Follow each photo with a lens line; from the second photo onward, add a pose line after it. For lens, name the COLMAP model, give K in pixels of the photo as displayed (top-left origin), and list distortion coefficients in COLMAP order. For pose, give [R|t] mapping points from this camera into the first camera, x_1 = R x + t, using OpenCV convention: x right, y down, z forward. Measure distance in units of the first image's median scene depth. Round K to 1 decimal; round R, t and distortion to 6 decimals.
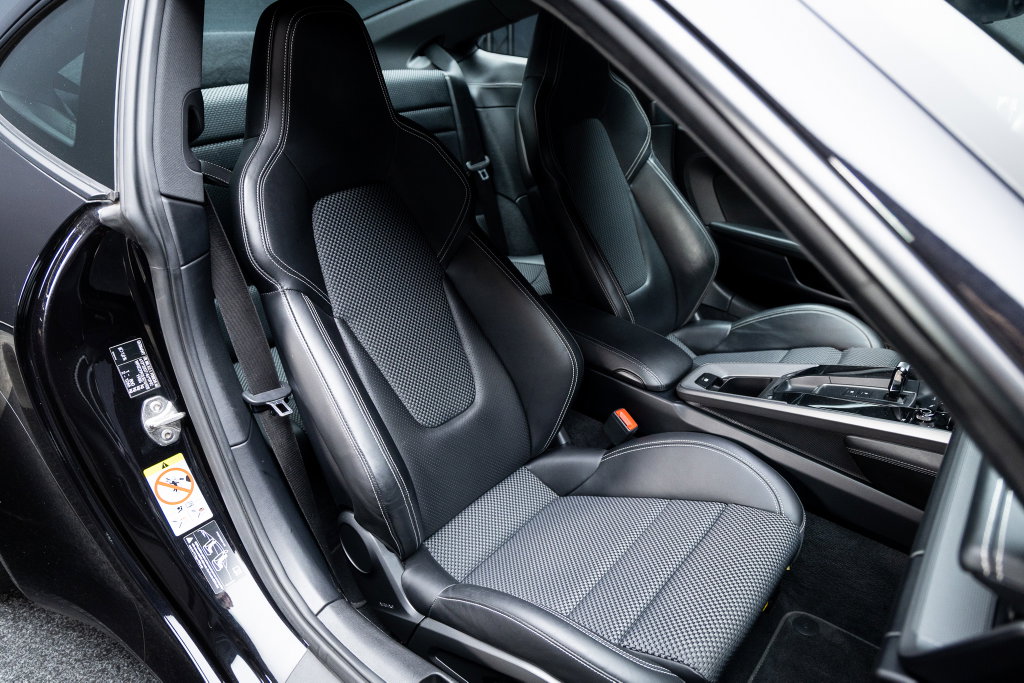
lens RADIAL K [[687.5, 0, 512.0], [0, 687.5, 341.5], [0, 0, 1]] dist [0.020244, 0.000300]
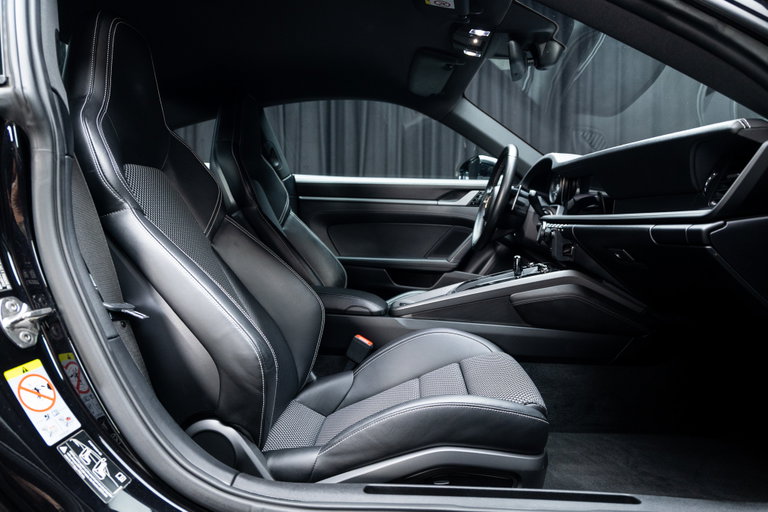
lens RADIAL K [[515.6, 0, 384.0], [0, 515.6, 256.0], [0, 0, 1]] dist [0.020244, 0.000300]
pose [[0.809638, -0.040935, 0.585500, -0.508731], [0.266825, 0.914192, -0.305053, 0.368413], [-0.522772, 0.403209, 0.751087, 0.195396]]
